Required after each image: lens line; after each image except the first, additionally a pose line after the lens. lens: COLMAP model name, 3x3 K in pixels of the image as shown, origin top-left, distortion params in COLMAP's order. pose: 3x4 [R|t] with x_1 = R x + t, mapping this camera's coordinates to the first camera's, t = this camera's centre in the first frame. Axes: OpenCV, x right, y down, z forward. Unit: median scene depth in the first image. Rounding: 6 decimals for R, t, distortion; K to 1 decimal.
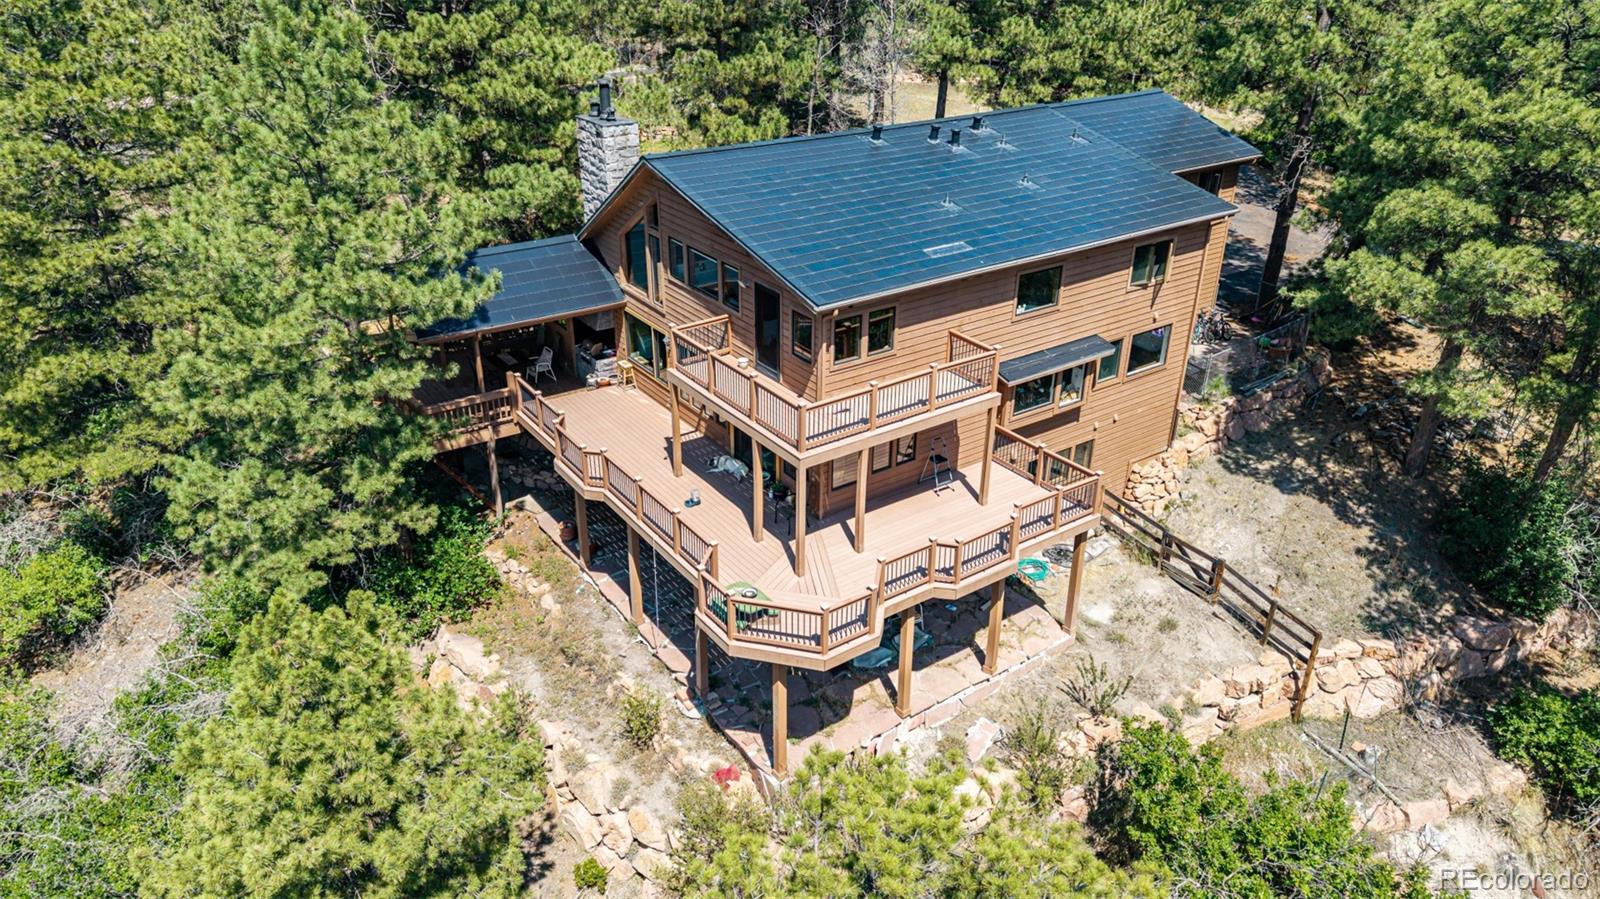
lens RADIAL K [[1065.8, 0, 802.8], [0, 1065.8, 454.0], [0, 0, 1]] dist [0.045246, -0.039472]
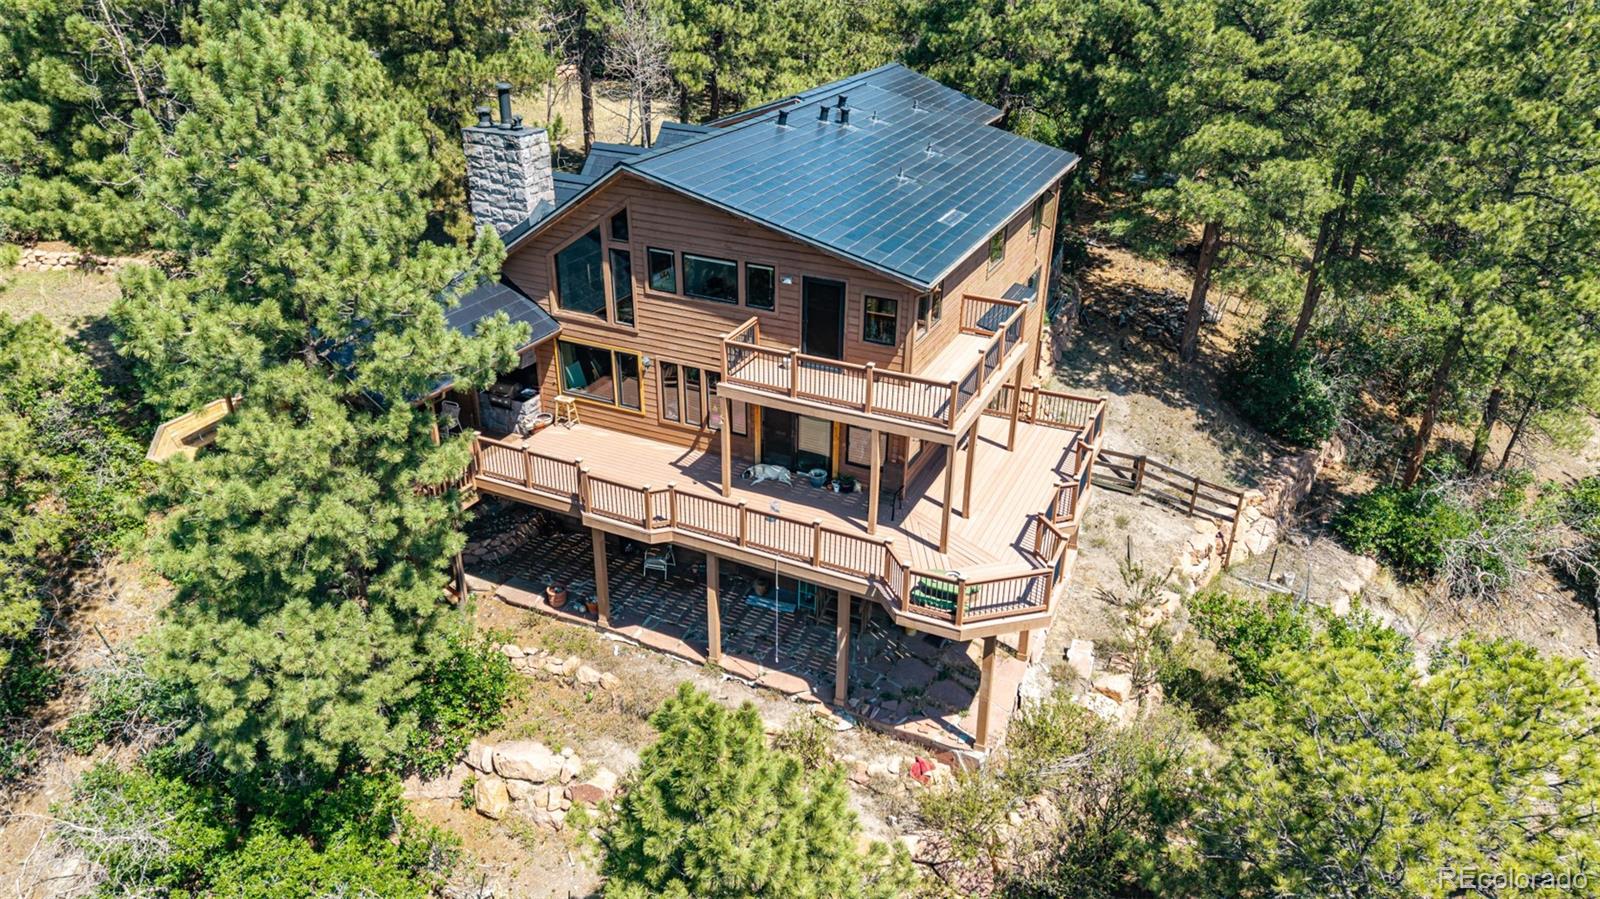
lens RADIAL K [[1062.8, 0, 800.0], [0, 1062.8, 449.5], [0, 0, 1]] dist [0.086537, -0.125943]
pose [[0.871131, -0.221683, 0.438164, -0.442457], [0.221449, 0.973764, 0.052389, -0.051547], [-0.438282, 0.051393, 0.897367, 0.122393]]
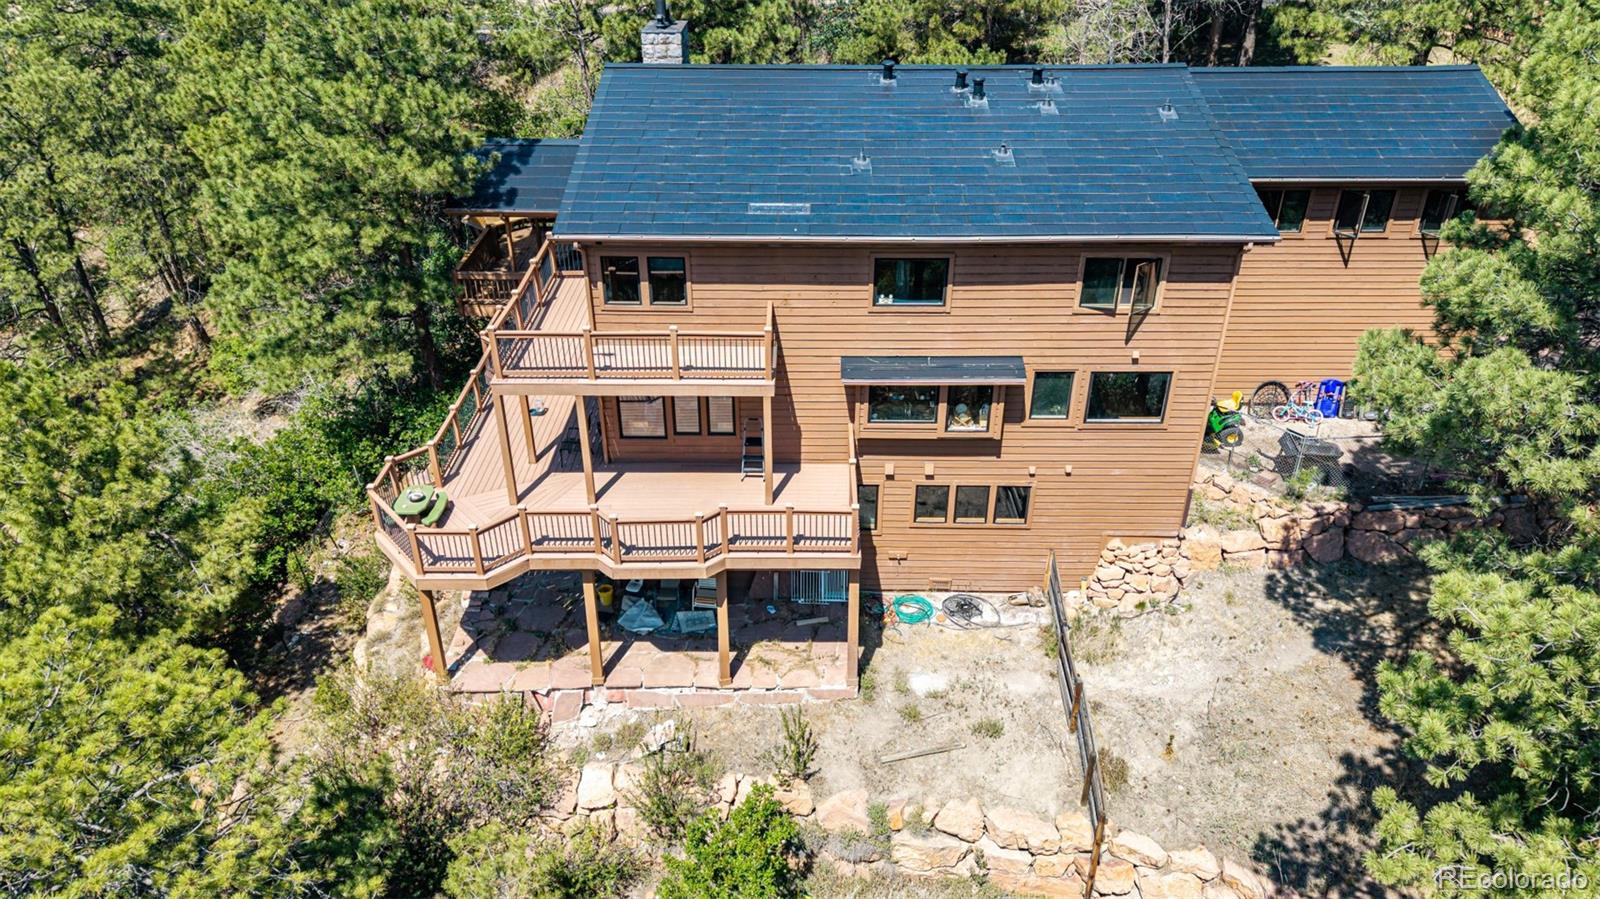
lens RADIAL K [[1062.8, 0, 800.0], [0, 1062.8, 449.5], [0, 0, 1]] dist [0.086537, -0.125943]
pose [[0.816157, 0.291103, -0.499147, 0.562021], [-0.261405, 0.956388, 0.130342, -0.107338], [0.515321, 0.024100, 0.856658, 0.239603]]
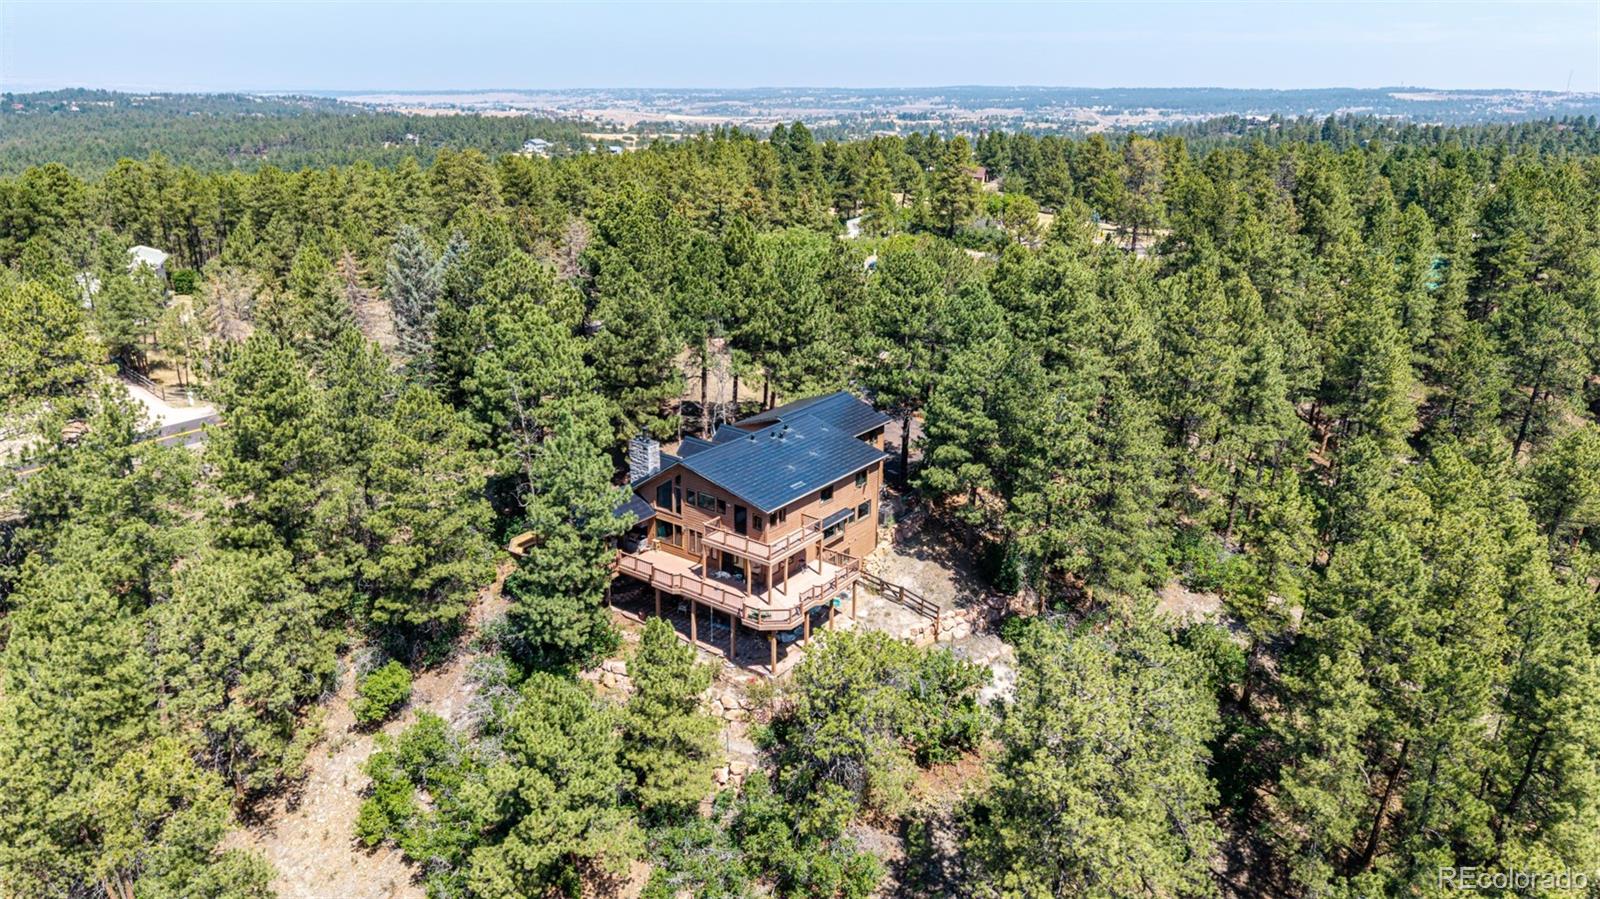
lens RADIAL K [[1062.8, 0, 800.0], [0, 1062.8, 449.5], [0, 0, 1]] dist [0.086537, -0.125943]
pose [[0.948399, -0.093763, 0.302898, -0.616340], [0.135324, 0.983601, -0.119234, 0.044674], [-0.286751, 0.154070, 0.945535, -1.469798]]
